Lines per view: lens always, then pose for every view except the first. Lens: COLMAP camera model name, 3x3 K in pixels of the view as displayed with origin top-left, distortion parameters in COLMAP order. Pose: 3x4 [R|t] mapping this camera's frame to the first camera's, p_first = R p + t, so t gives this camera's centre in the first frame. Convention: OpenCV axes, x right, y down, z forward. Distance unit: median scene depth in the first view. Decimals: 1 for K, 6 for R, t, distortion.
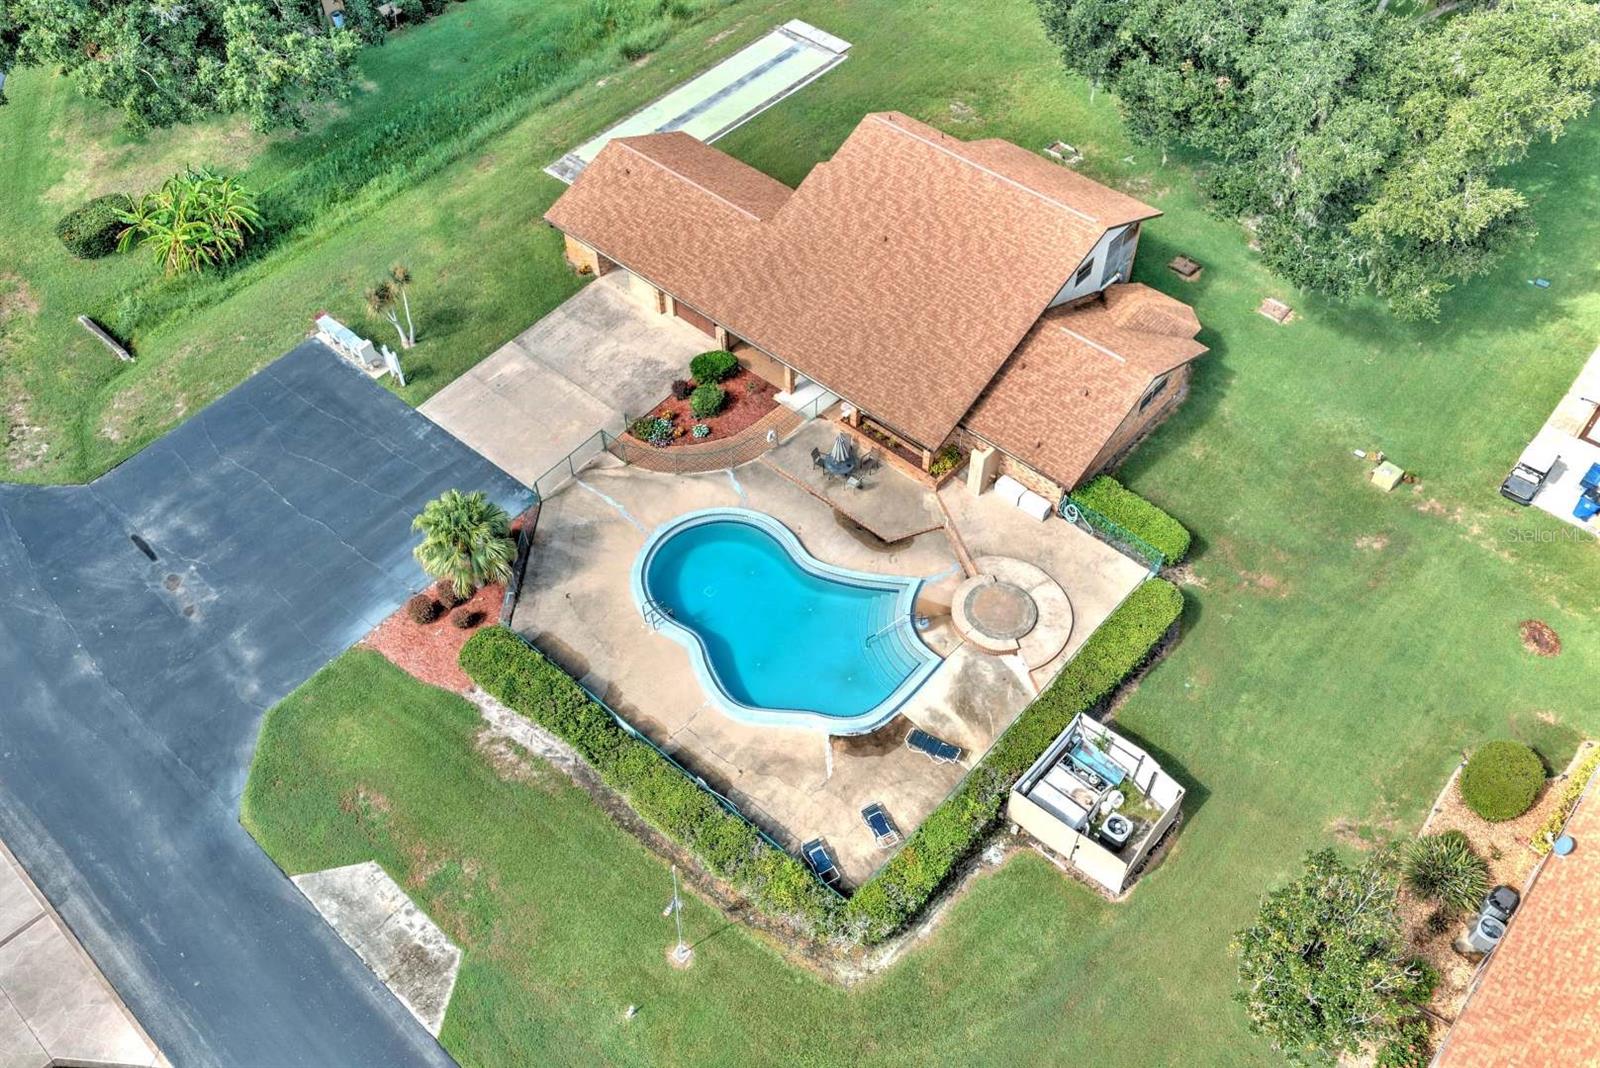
lens RADIAL K [[1296.1, 0, 800.0], [0, 1296.1, 534.0], [0, 0, 1]] dist [0.002130, 0.003615]
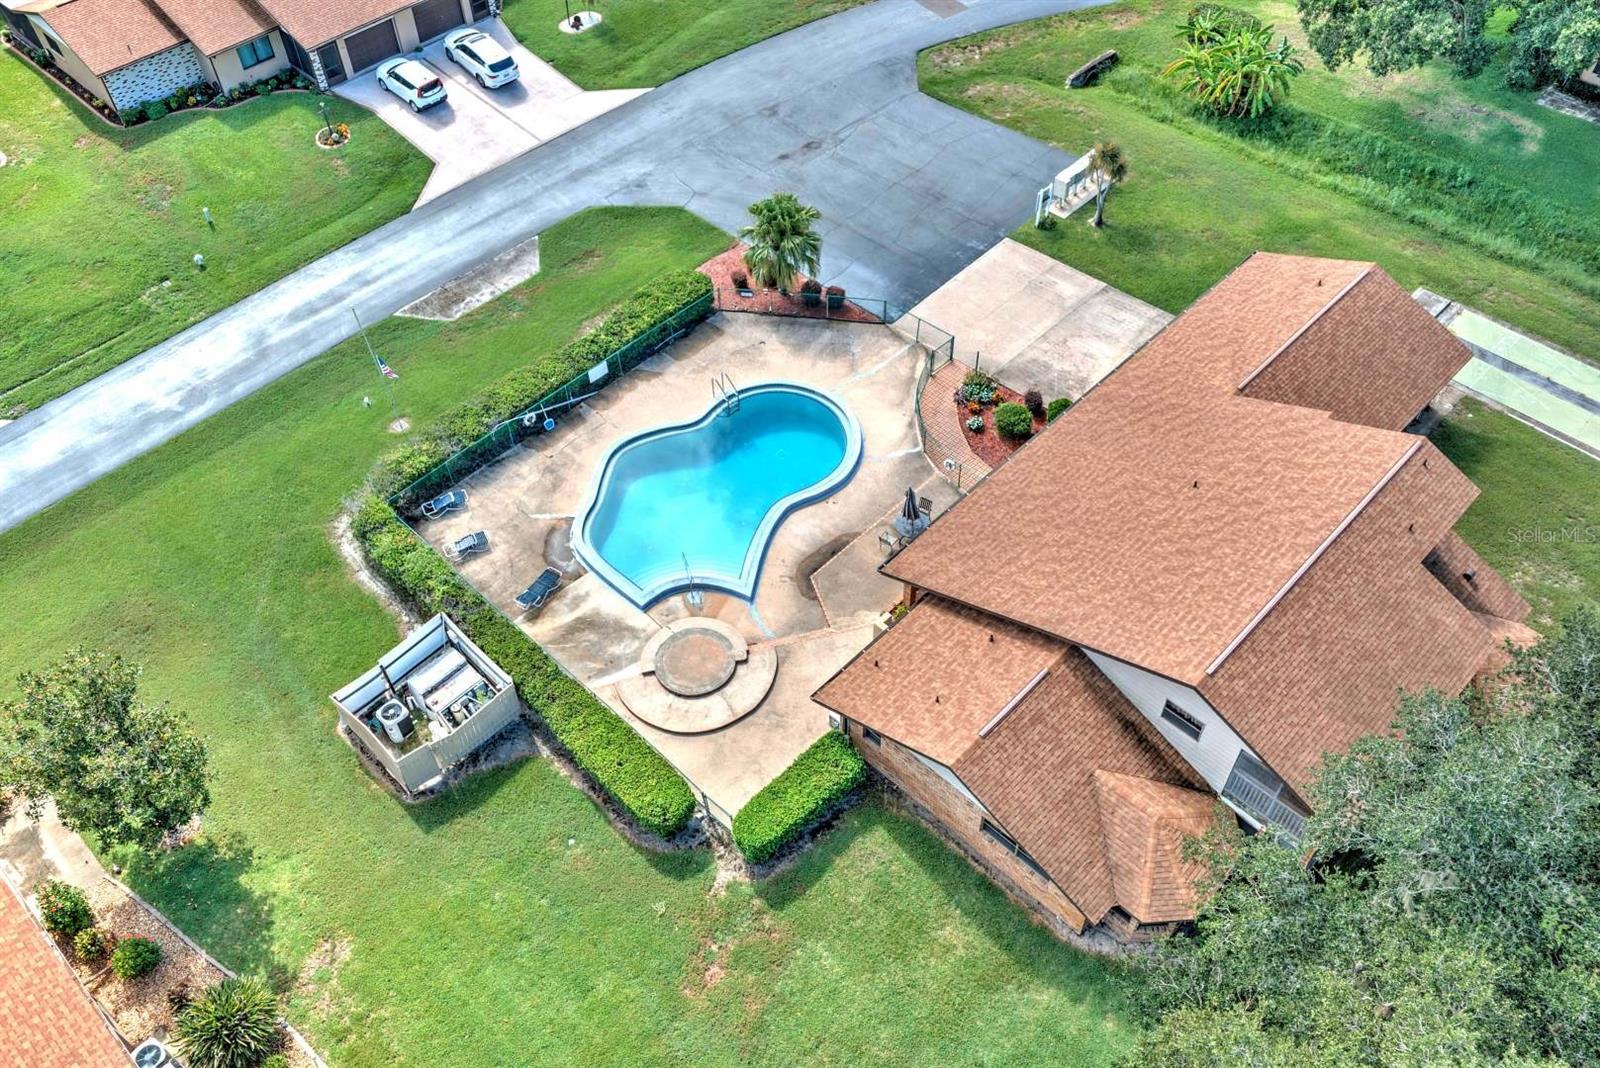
lens RADIAL K [[1257.5, 0, 818.9], [0, 1257.5, 574.9], [0, 0, 1]] dist [0.010863, -0.008593]
pose [[-0.045072, 0.780932, -0.622988, 0.620421], [-0.759408, 0.378390, 0.529264, -0.467163], [0.649052, 0.496957, 0.575991, 0.516696]]
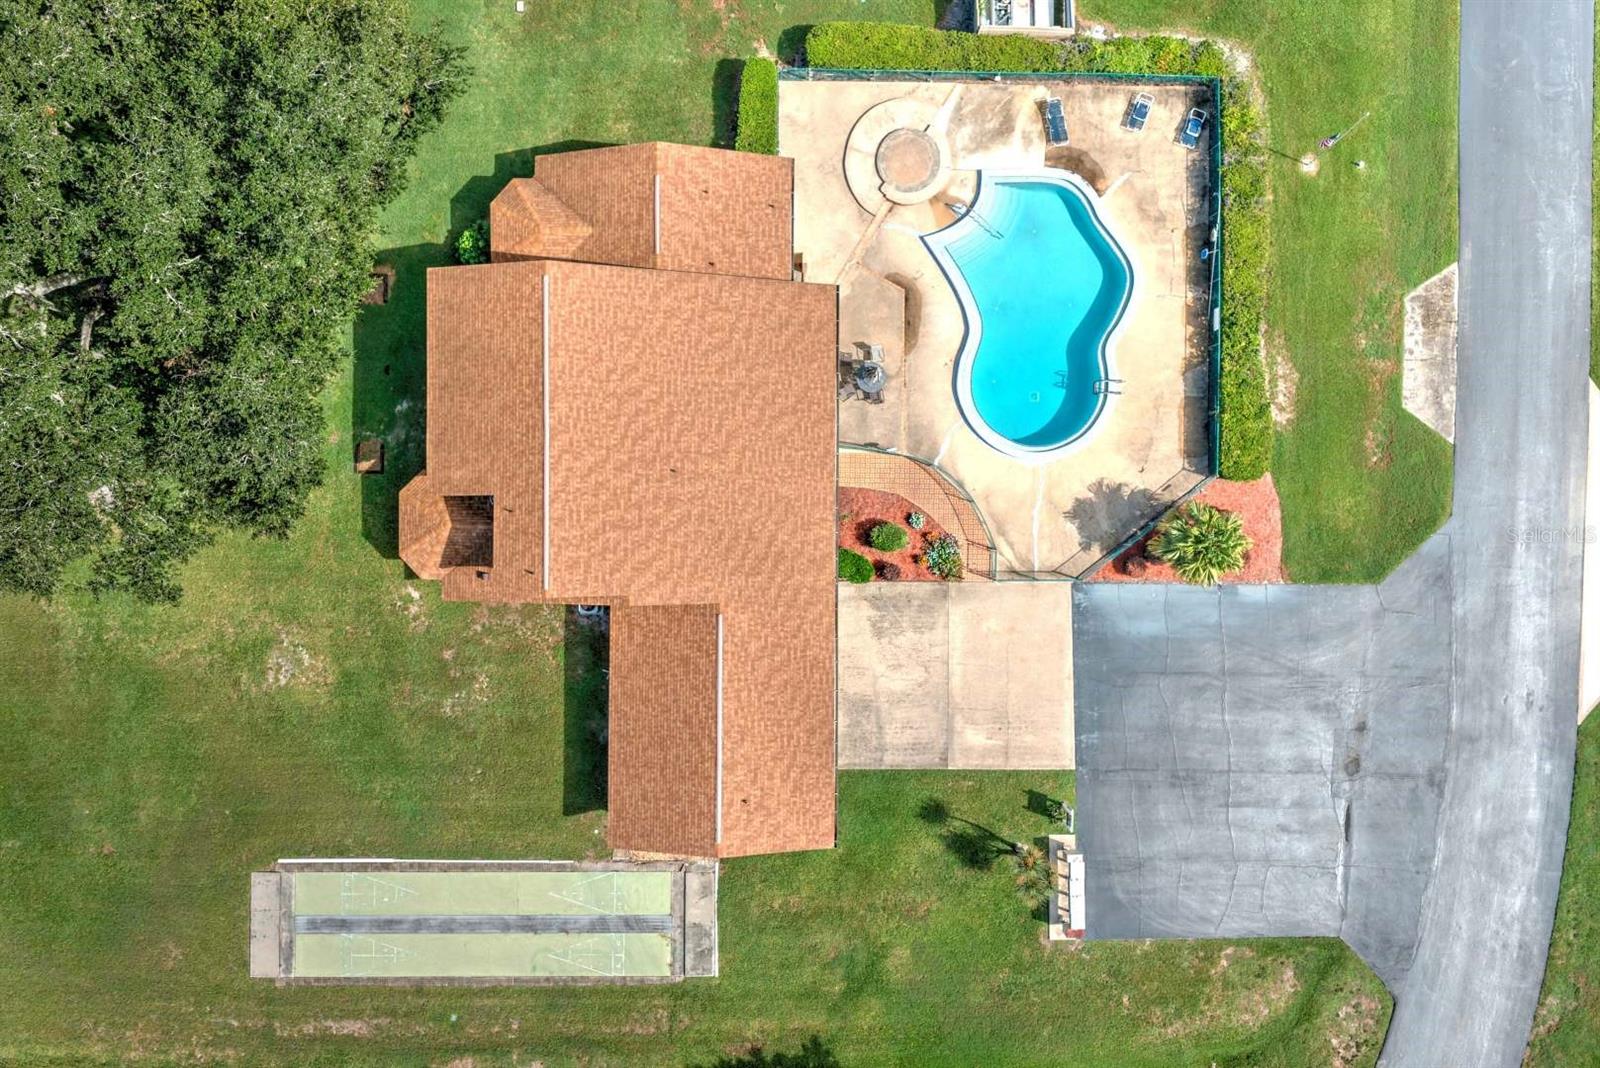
lens RADIAL K [[1323.0, 0, 800.0], [0, 1323.0, 534.0], [0, 0, 1]] dist [0.005917, -0.011717]
pose [[-0.655722, -0.754987, -0.004889, -0.022429], [0.579804, -0.507699, 0.637235, -0.867132], [-0.483586, 0.415014, 0.770654, 0.286098]]
